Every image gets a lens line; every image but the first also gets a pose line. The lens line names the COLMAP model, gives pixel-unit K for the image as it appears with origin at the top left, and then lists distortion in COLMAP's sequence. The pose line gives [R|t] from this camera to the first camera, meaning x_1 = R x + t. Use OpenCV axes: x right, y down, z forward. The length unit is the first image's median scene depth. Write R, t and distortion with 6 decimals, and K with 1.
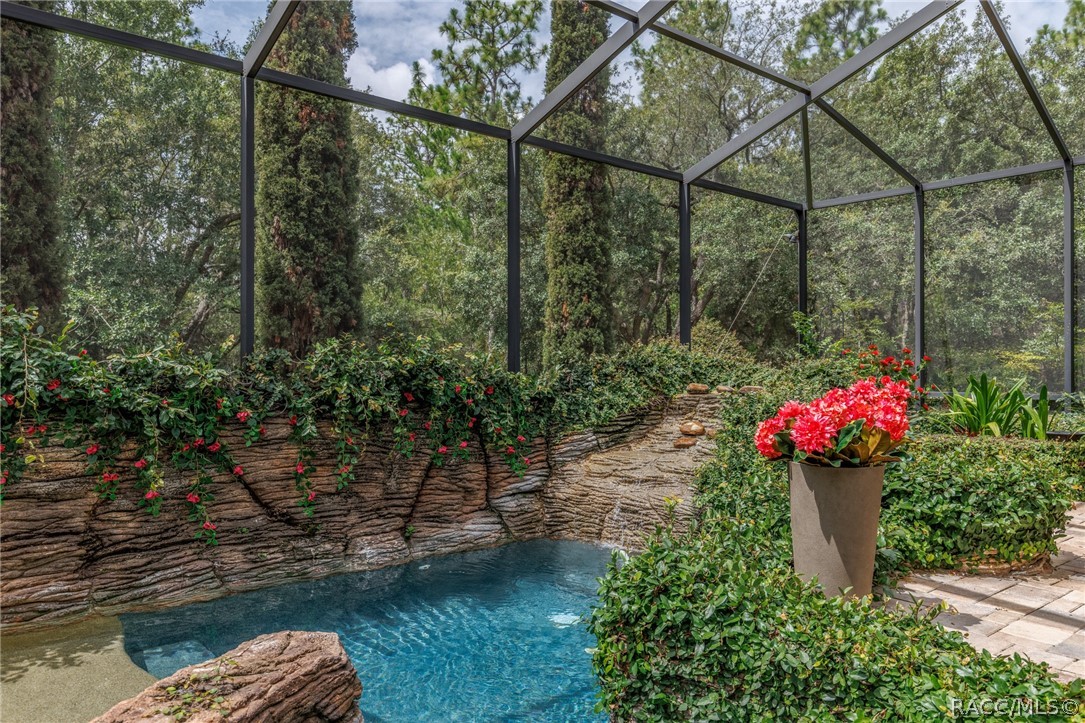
lens RADIAL K [[778.5, 0, 542.5], [0, 778.5, 361.5], [0, 0, 1]] dist [0.001777, -0.000395]
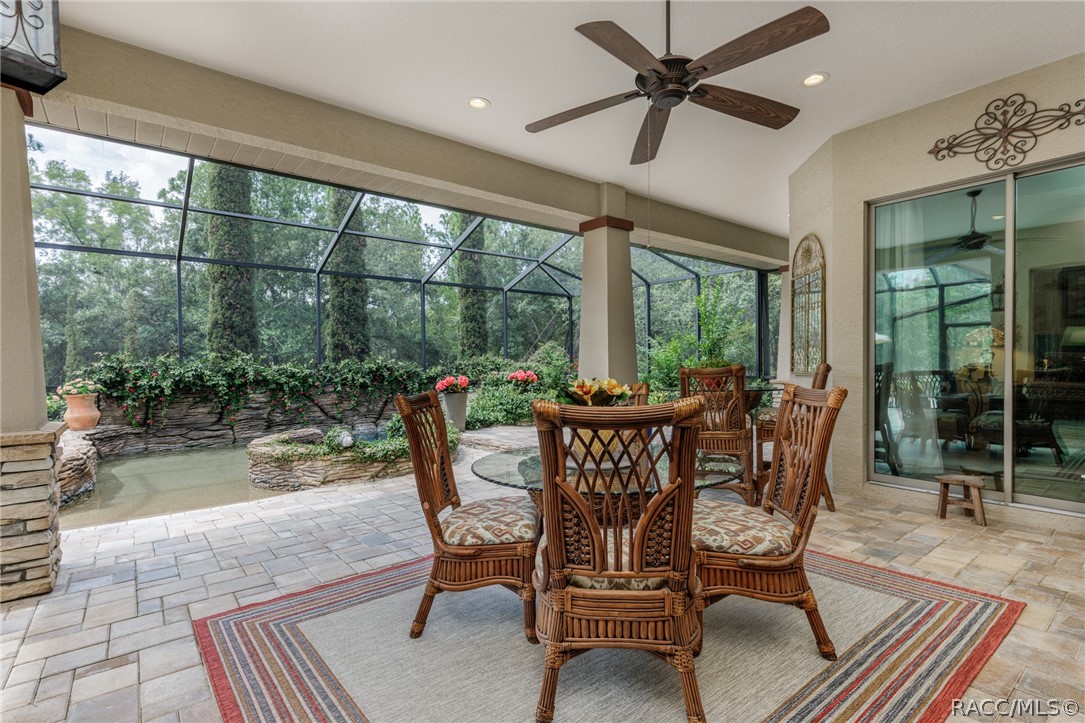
lens RADIAL K [[492.7, 0, 563.1], [0, 492.7, 363.4], [0, 0, 1]] dist [-0.000542, 0.000026]
pose [[0.999916, -0.012765, -0.002098, 0.575056], [0.012800, 0.999764, 0.017580, -0.034836], [0.001873, -0.017606, 0.999843, -0.922760]]
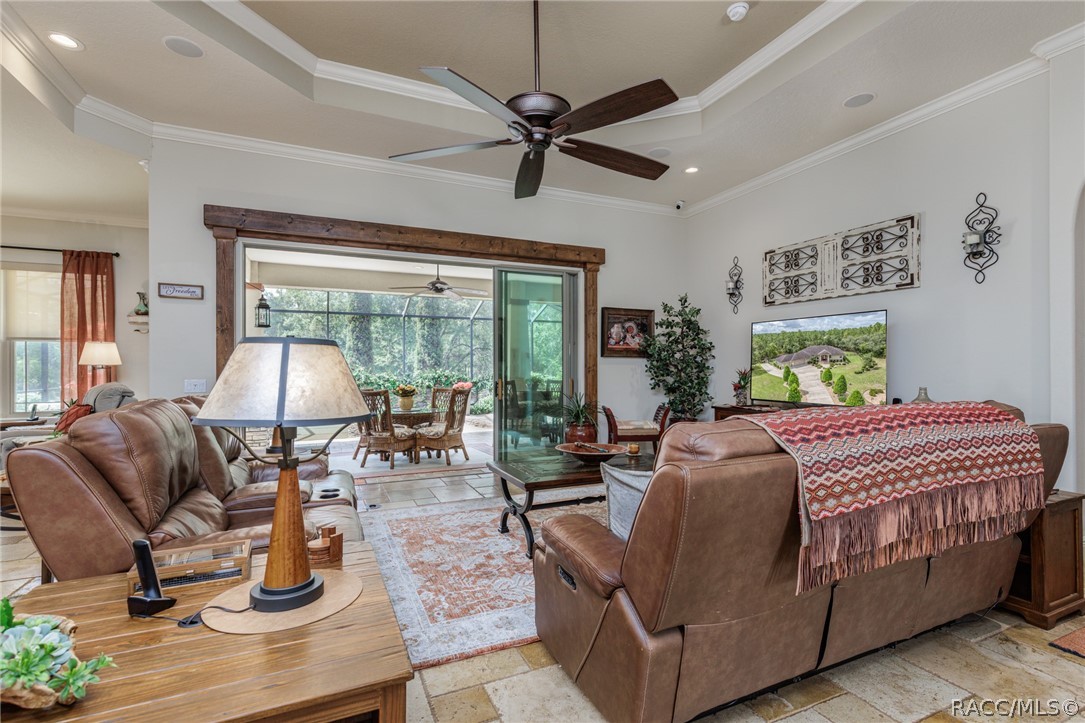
lens RADIAL K [[510.8, 0, 579.7], [0, 510.8, 356.3], [0, 0, 1]] dist [-0.000210, 0.000269]
pose [[0.966581, -0.006903, -0.256270, 1.507017], [0.005895, 0.999972, -0.004698, -0.093698], [0.256295, 0.003030, 0.966594, -1.824913]]
